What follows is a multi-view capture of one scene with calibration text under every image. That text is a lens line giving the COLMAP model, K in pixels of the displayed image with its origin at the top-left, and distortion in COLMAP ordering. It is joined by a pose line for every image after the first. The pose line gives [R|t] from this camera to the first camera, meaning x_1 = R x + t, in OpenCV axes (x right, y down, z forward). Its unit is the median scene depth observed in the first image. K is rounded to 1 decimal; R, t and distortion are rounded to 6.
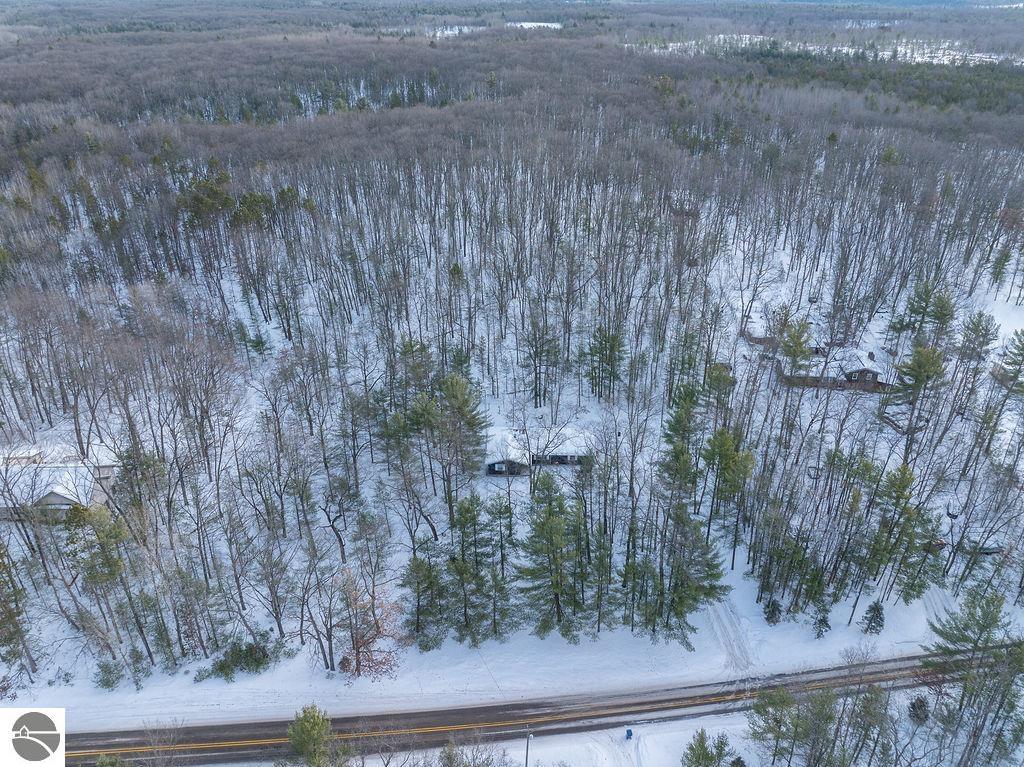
lens RADIAL K [[725.8, 0, 519.3], [0, 725.8, 374.9], [0, 0, 1]] dist [-0.017609, -0.007137]
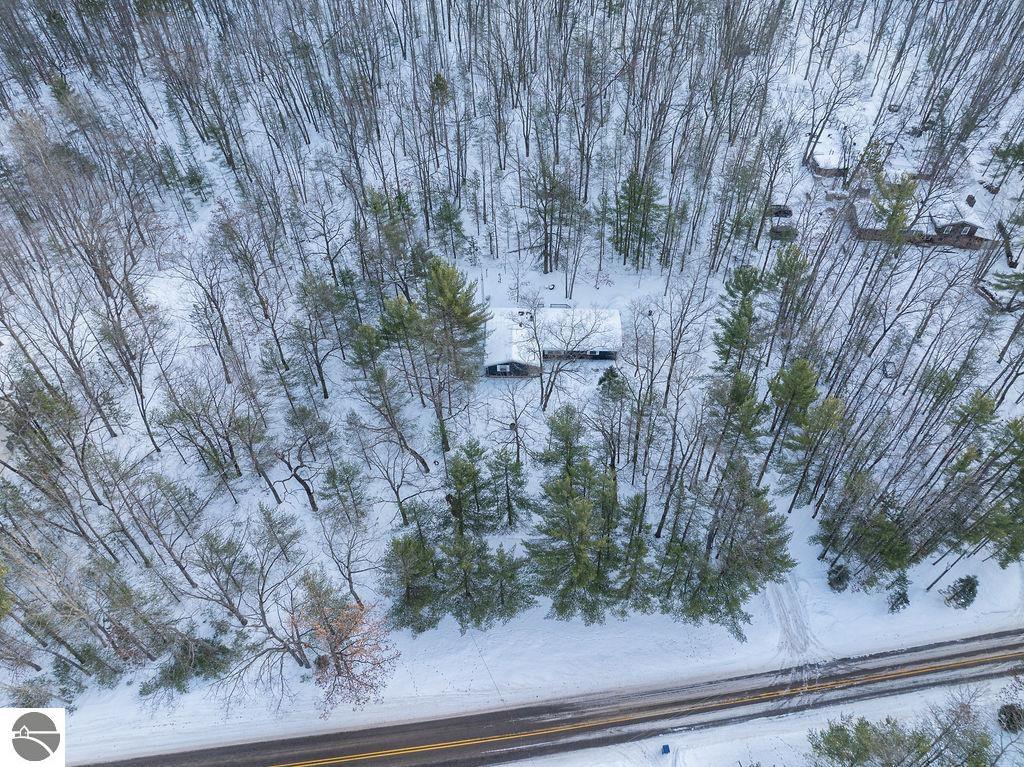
lens RADIAL K [[725.8, 0, 519.3], [0, 725.8, 374.9], [0, 0, 1]] dist [-0.017609, -0.007137]
pose [[0.999943, -0.010115, 0.003551, -0.014155], [0.008372, 0.943717, 0.330648, -0.161772], [-0.006696, -0.330600, 0.943747, 0.294857]]
